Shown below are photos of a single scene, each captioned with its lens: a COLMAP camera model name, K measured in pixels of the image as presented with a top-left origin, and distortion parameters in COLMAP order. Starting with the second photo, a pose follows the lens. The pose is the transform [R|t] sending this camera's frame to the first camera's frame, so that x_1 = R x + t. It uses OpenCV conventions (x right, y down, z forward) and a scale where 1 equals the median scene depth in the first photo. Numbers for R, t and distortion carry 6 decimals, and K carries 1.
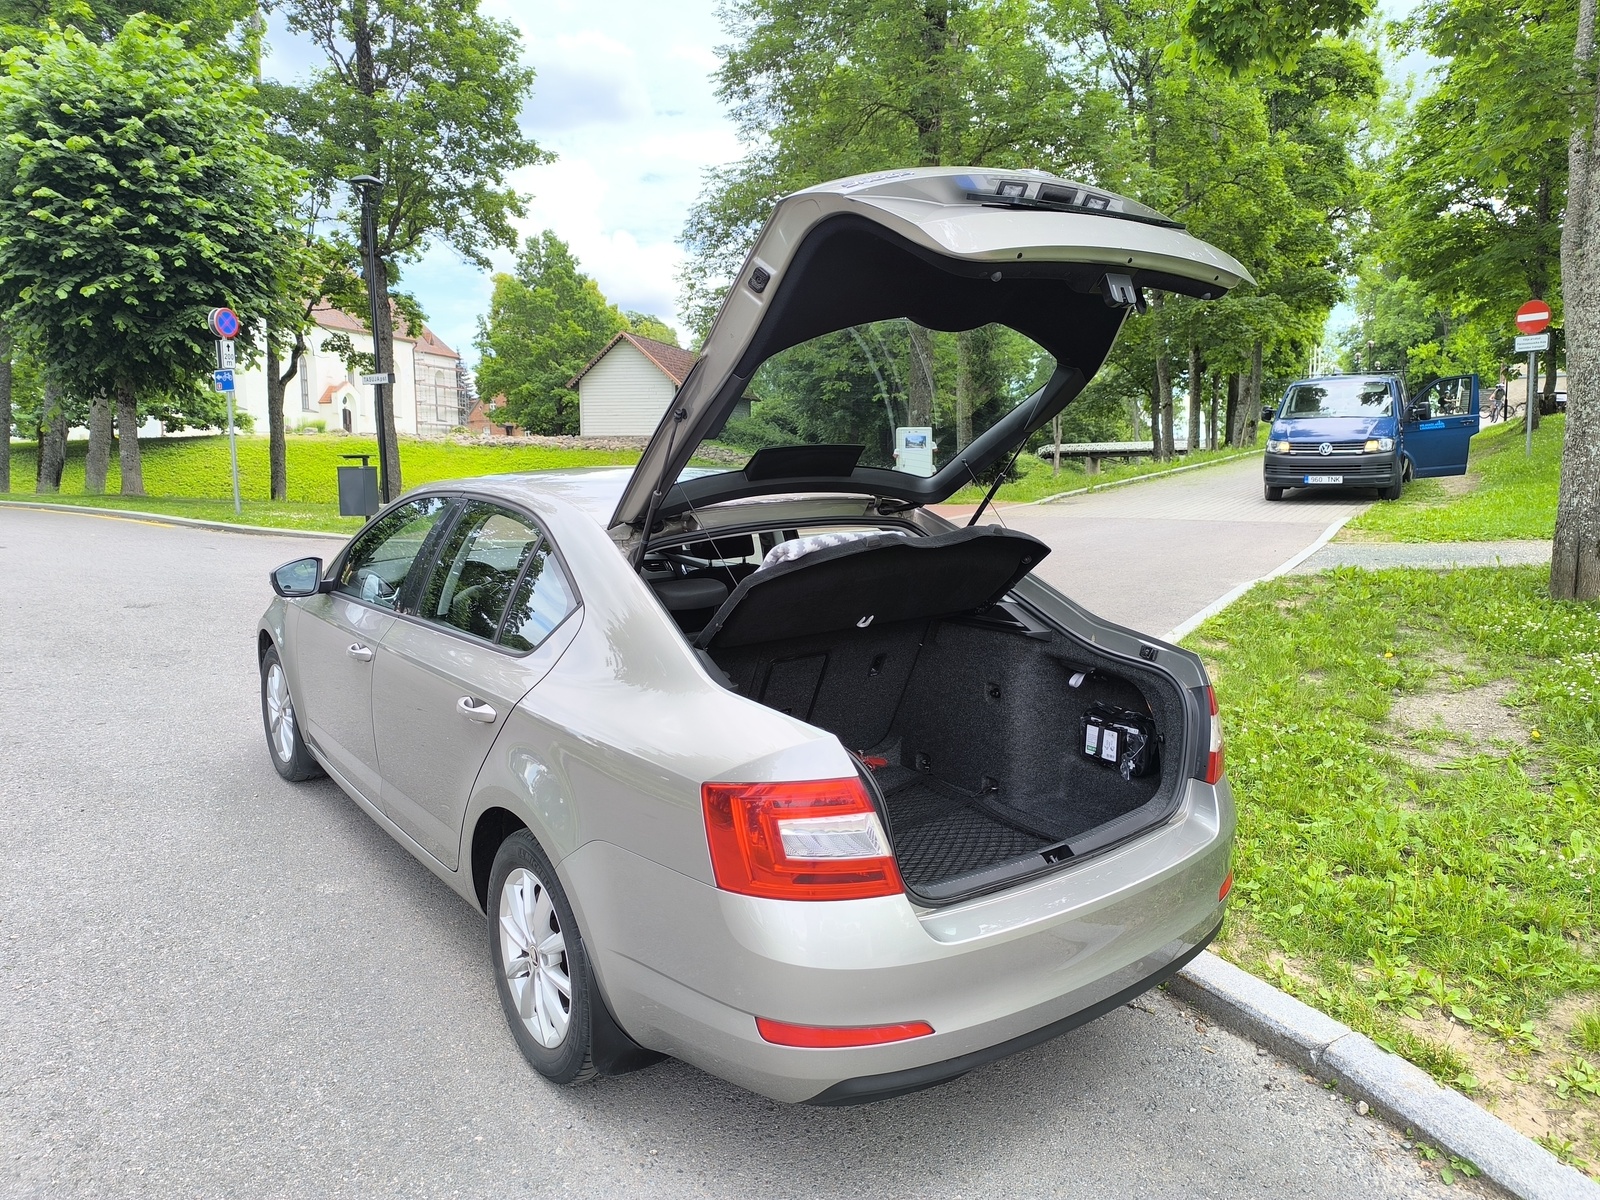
lens RADIAL K [[1105.6, 0, 791.4], [0, 1105.6, 600.9], [0, 0, 1]] dist [0.026722, -0.030173]
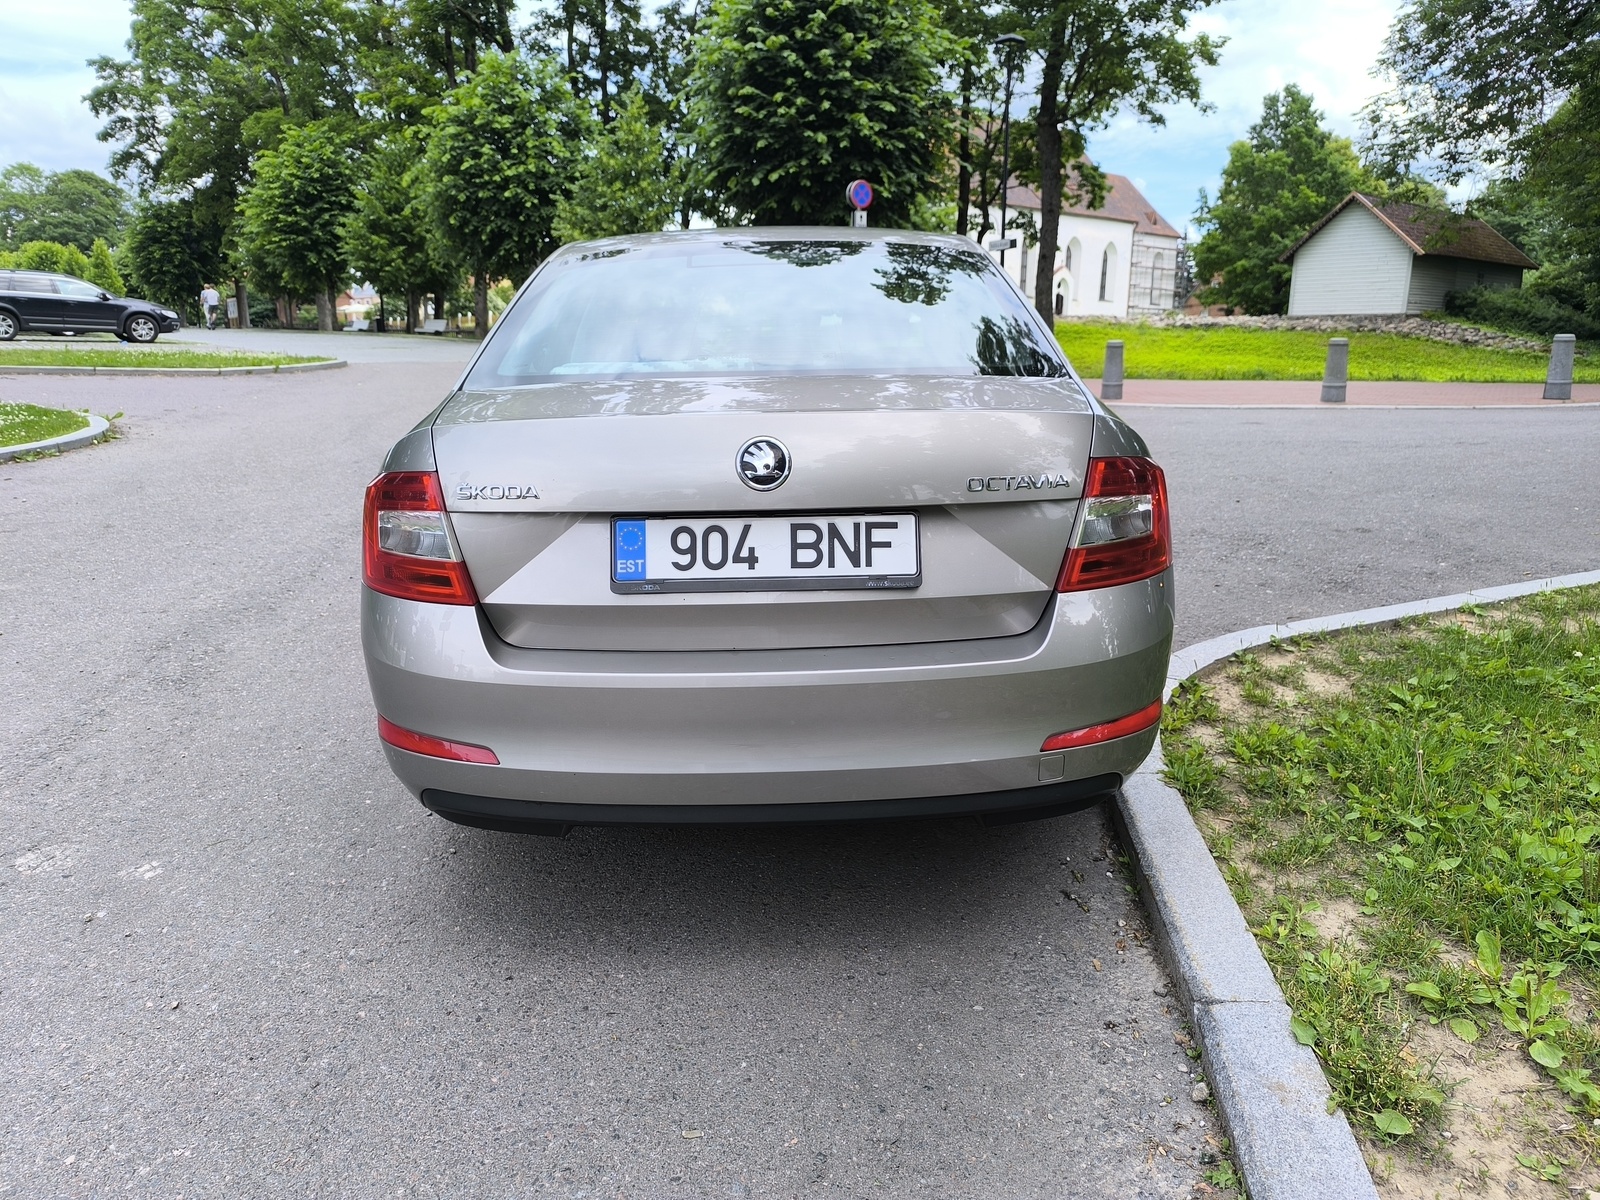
lens RADIAL K [[1105.6, 0, 791.4], [0, 1105.6, 600.9], [0, 0, 1]] dist [0.026722, -0.030173]
pose [[0.812490, 0.137907, -0.566429, 0.092452], [-0.082471, 0.989036, 0.122501, 0.014150], [0.577113, -0.052816, 0.814955, 0.046015]]
